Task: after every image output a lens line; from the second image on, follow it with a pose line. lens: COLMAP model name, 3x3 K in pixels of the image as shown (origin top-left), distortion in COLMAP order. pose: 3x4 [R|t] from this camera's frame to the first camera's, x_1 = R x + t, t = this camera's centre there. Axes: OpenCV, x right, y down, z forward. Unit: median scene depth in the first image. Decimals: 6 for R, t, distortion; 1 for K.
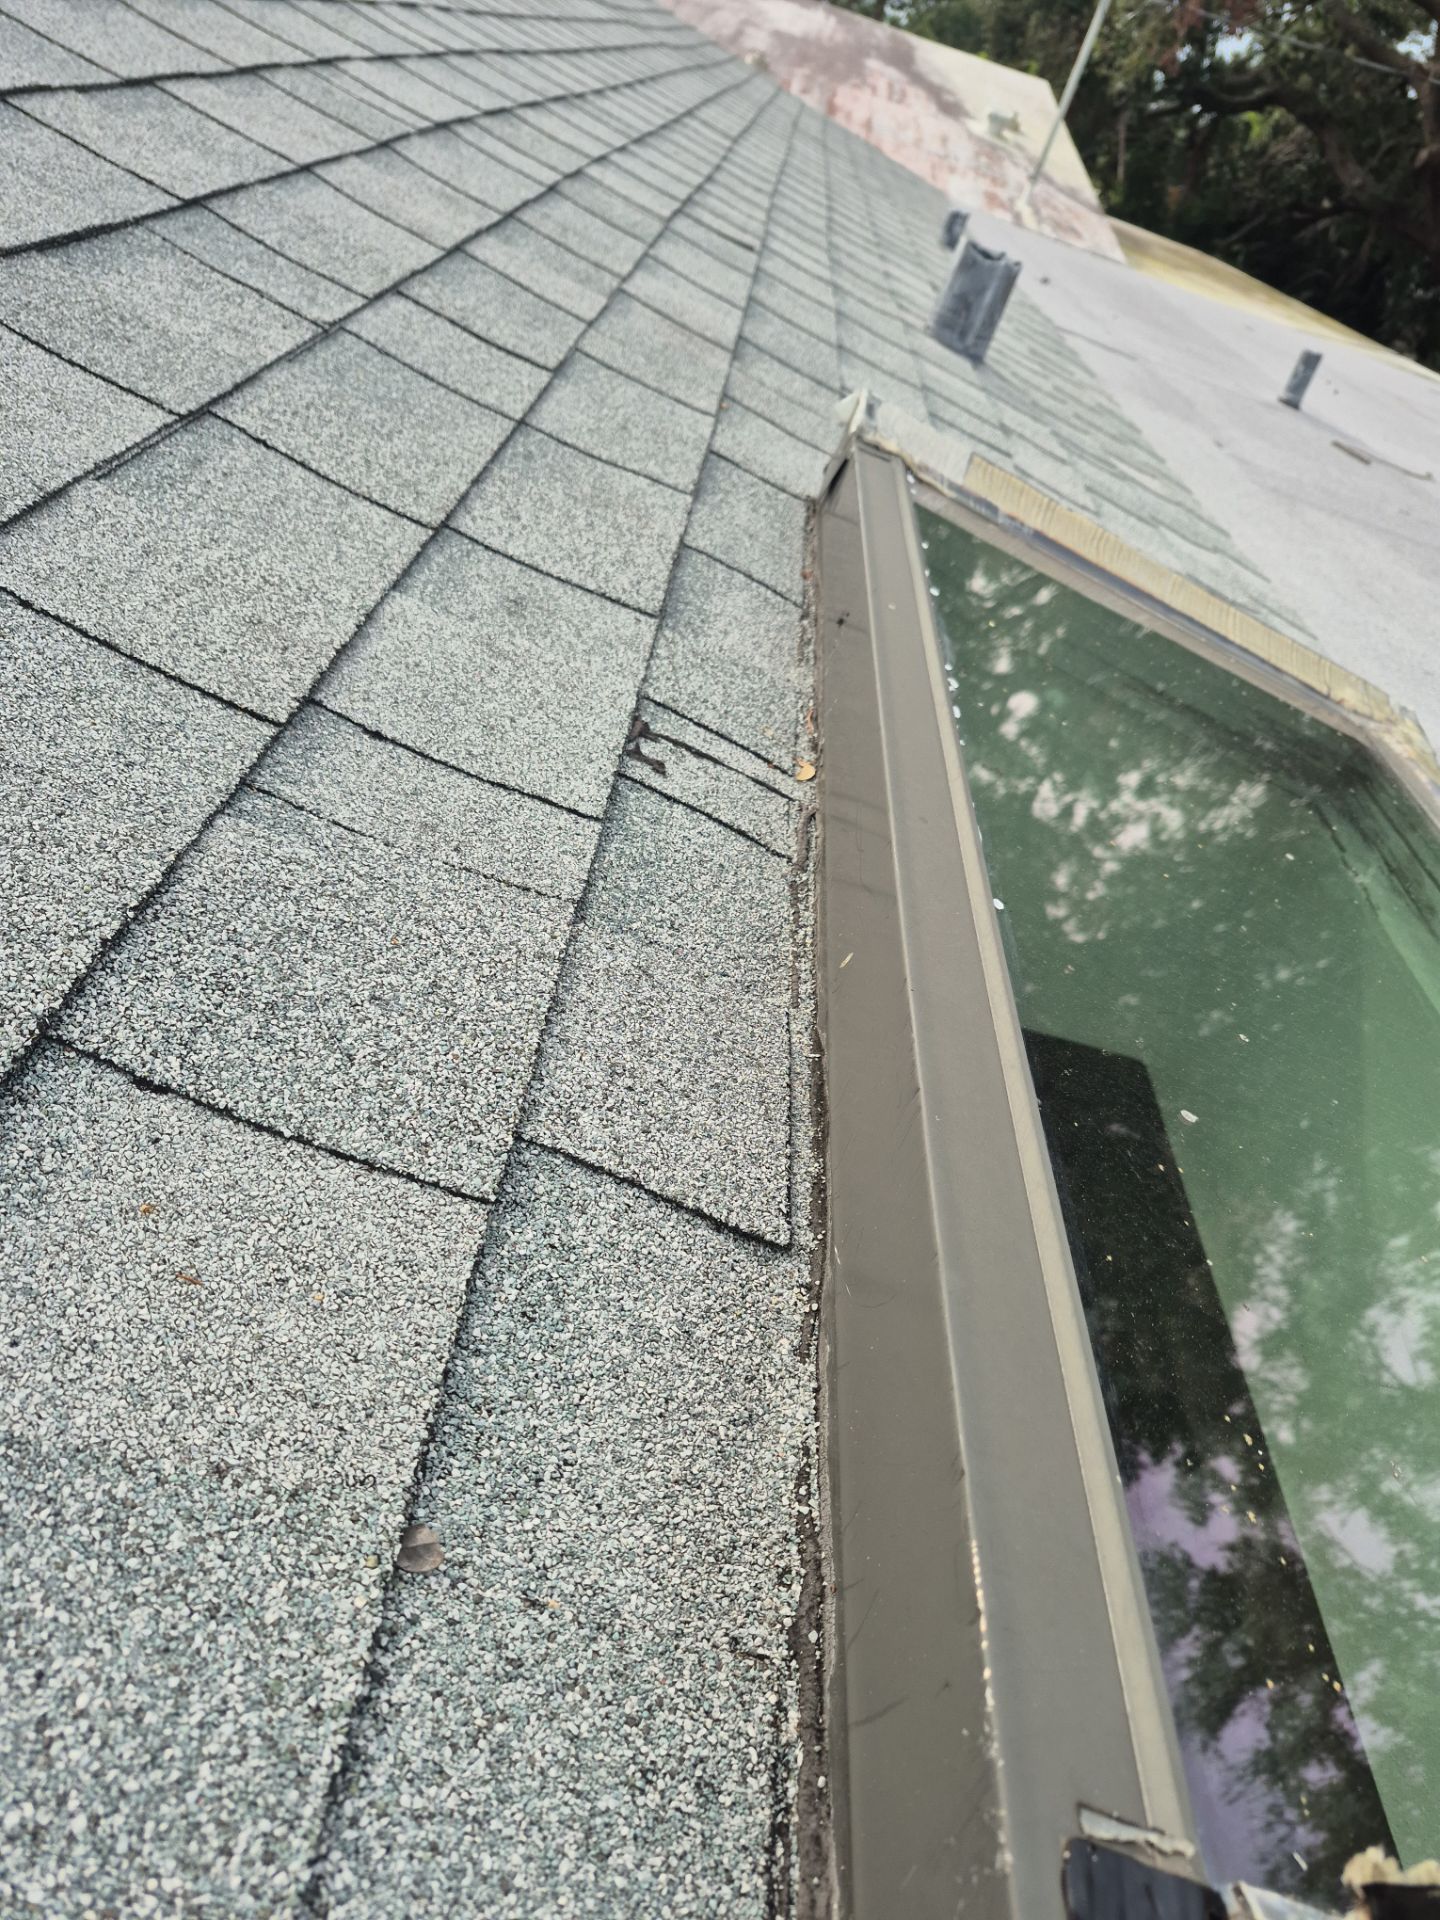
lens RADIAL K [[1340.6, 0, 722.6], [0, 1340.6, 997.7], [0, 0, 1]] dist [0.044772, -0.048695]
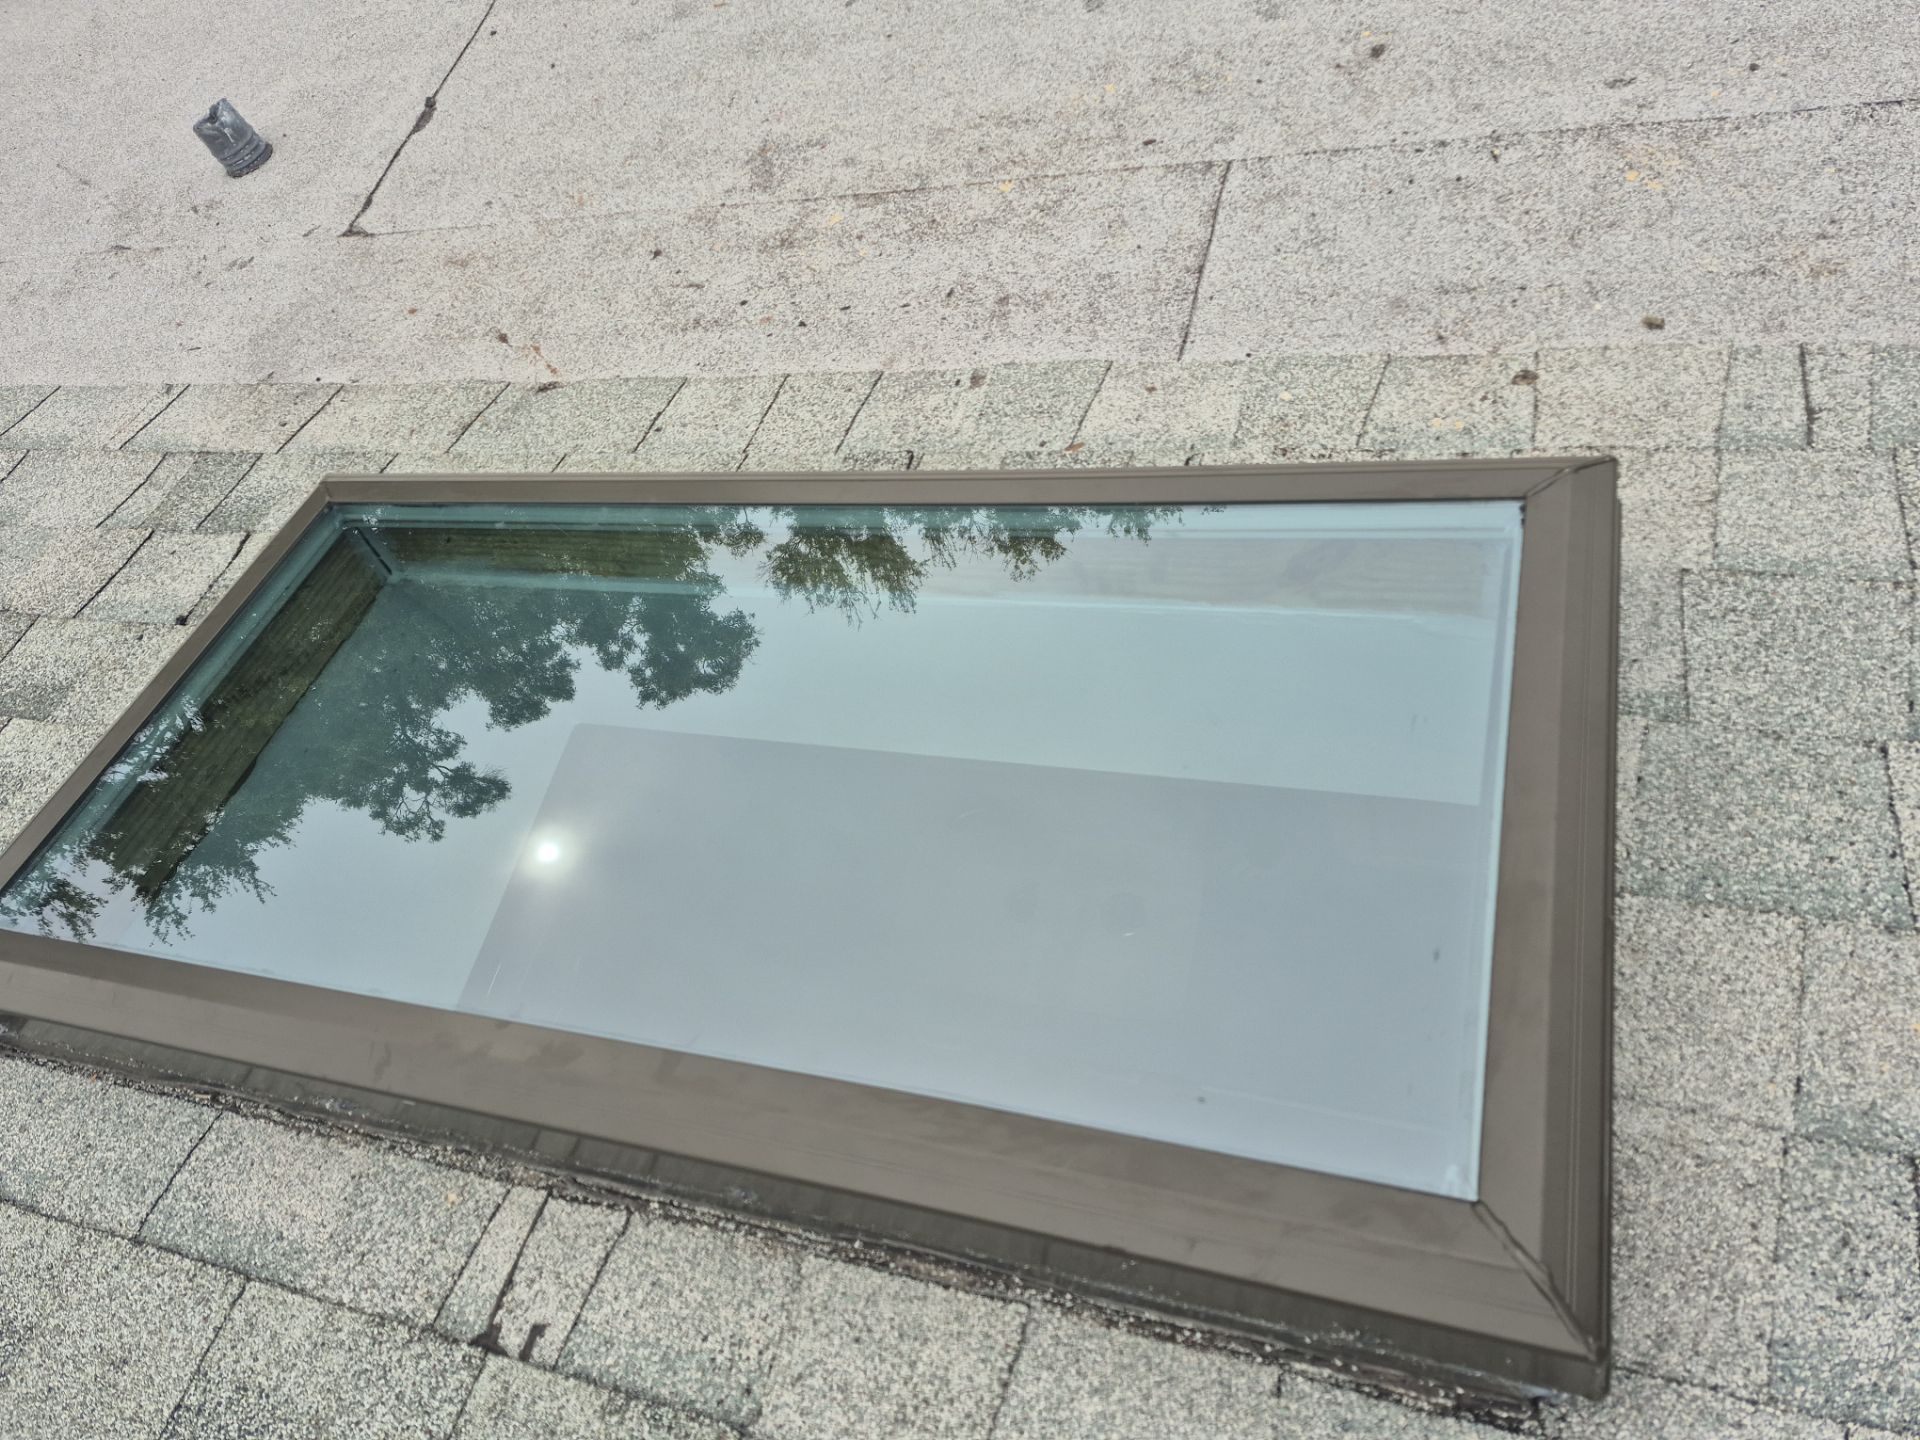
lens RADIAL K [[1340.6, 0, 978.5], [0, 1340.6, 710.7], [0, 0, 1]] dist [0.044772, -0.048695]
pose [[0.089024, -0.976714, 0.195203, 0.446550], [0.828231, 0.181453, 0.530196, -0.898416], [-0.553270, 0.114473, 0.825099, -0.433632]]
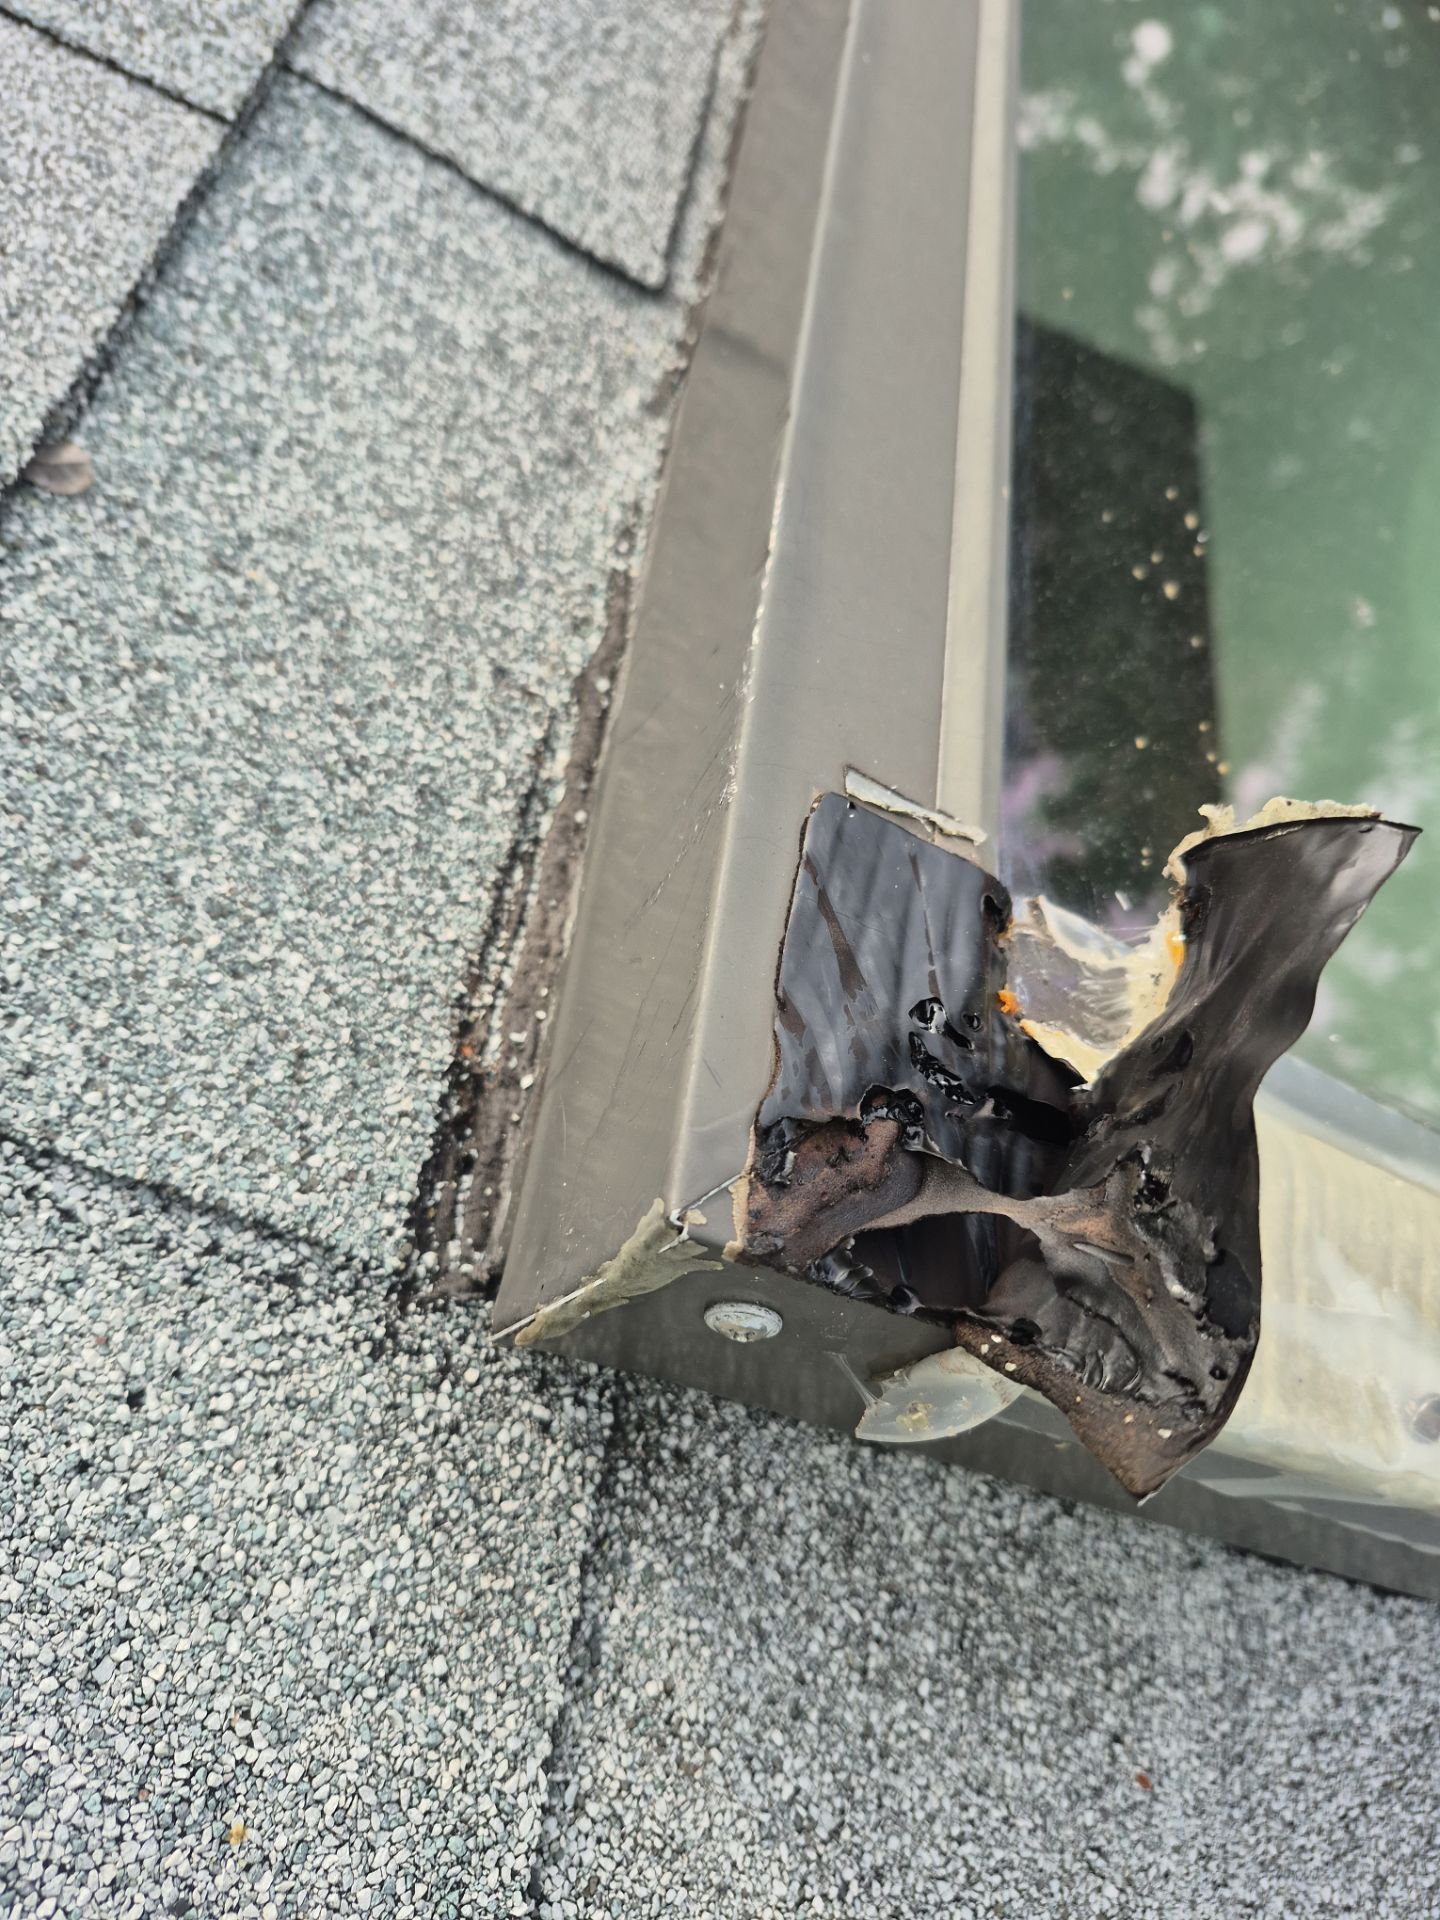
lens RADIAL K [[1406.6, 0, 755.7], [0, 1406.6, 975.0], [0, 0, 1]] dist [0.038018, -0.075284]
pose [[0.994546, 0.095110, 0.042812, 0.108261], [-0.104273, 0.916242, 0.386817, 0.231336], [-0.002436, -0.389171, 0.921162, 0.121305]]
